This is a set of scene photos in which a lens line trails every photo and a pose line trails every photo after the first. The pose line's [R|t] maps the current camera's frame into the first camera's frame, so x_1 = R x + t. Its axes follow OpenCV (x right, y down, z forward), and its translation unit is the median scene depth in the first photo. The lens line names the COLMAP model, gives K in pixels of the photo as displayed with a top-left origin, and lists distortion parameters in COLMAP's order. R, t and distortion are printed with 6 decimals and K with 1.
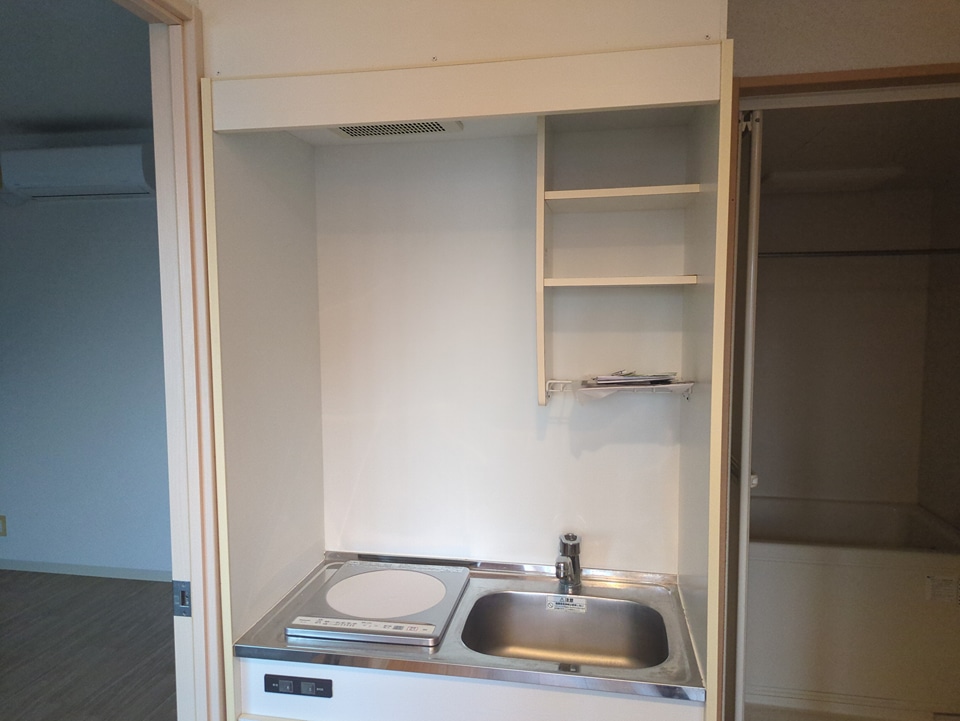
lens RADIAL K [[704.6, 0, 475.1], [0, 704.6, 365.1], [0, 0, 1]] dist [0.008561, -0.001310]
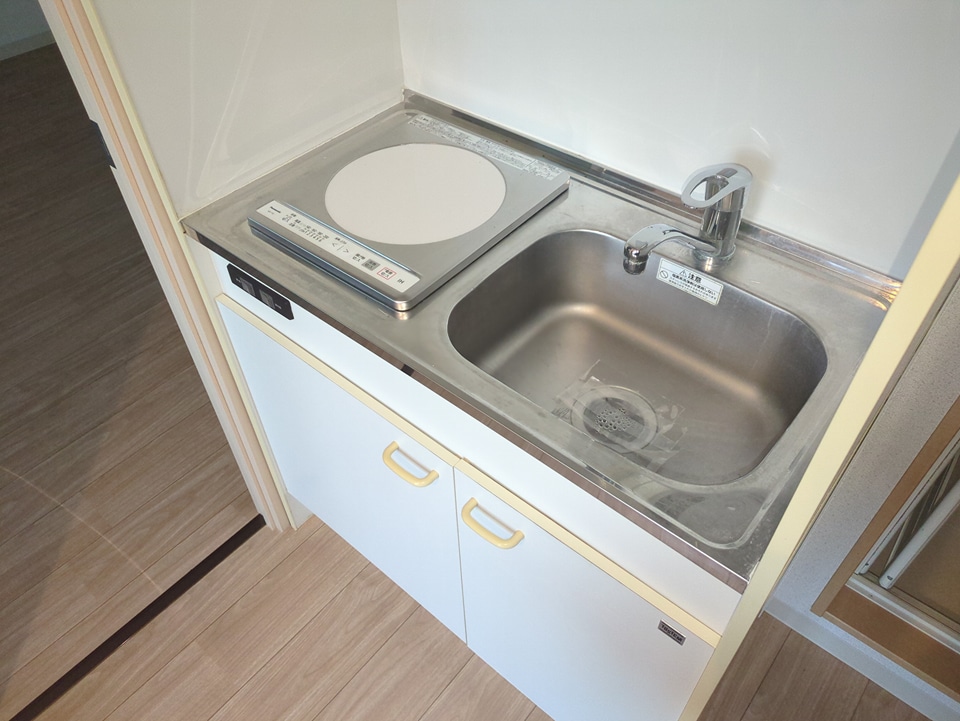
lens RADIAL K [[704.6, 0, 475.1], [0, 704.6, 365.1], [0, 0, 1]] dist [0.008561, -0.001310]
pose [[0.873374, 0.350811, -0.337860, 0.198625], [-0.034951, 0.737041, 0.674943, -0.005444], [0.485795, -0.577669, 0.655974, 0.481218]]
